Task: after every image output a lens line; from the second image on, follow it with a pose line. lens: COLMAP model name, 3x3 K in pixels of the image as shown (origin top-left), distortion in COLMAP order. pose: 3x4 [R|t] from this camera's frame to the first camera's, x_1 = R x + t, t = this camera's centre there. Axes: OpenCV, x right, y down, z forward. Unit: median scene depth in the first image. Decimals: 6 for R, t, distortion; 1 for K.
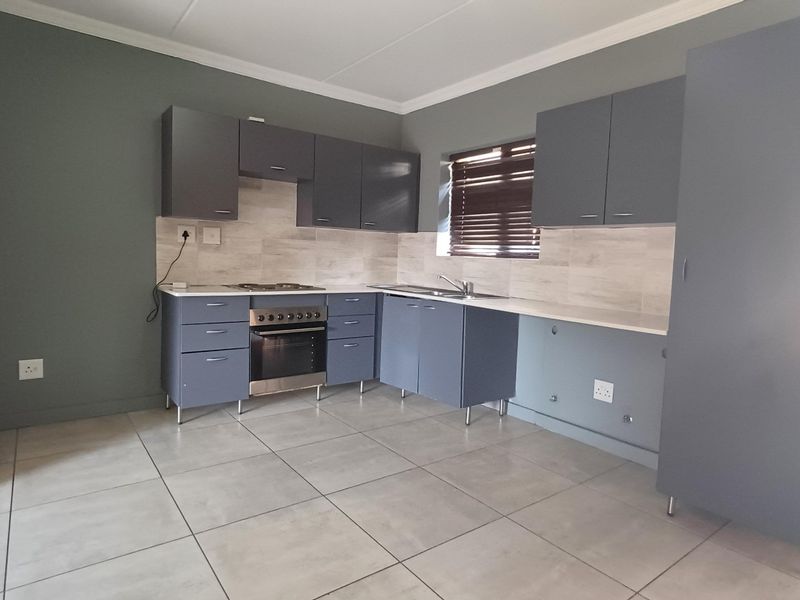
lens RADIAL K [[481.9, 0, 389.0], [0, 481.9, 289.2], [0, 0, 1]] dist [0.004570, -0.005450]
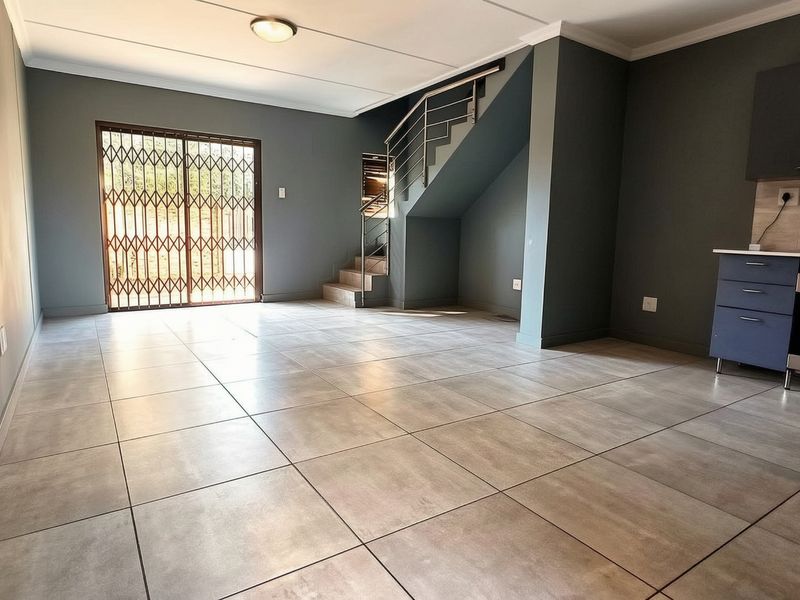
lens RADIAL K [[481.9, 0, 385.3], [0, 481.9, 291.0], [0, 0, 1]] dist [0.004570, -0.005450]
pose [[-0.066863, 0.088317, -0.993846, 0.600308], [-0.098261, 0.990650, 0.094643, 0.060583], [0.992912, 0.103984, -0.057560, 0.267922]]
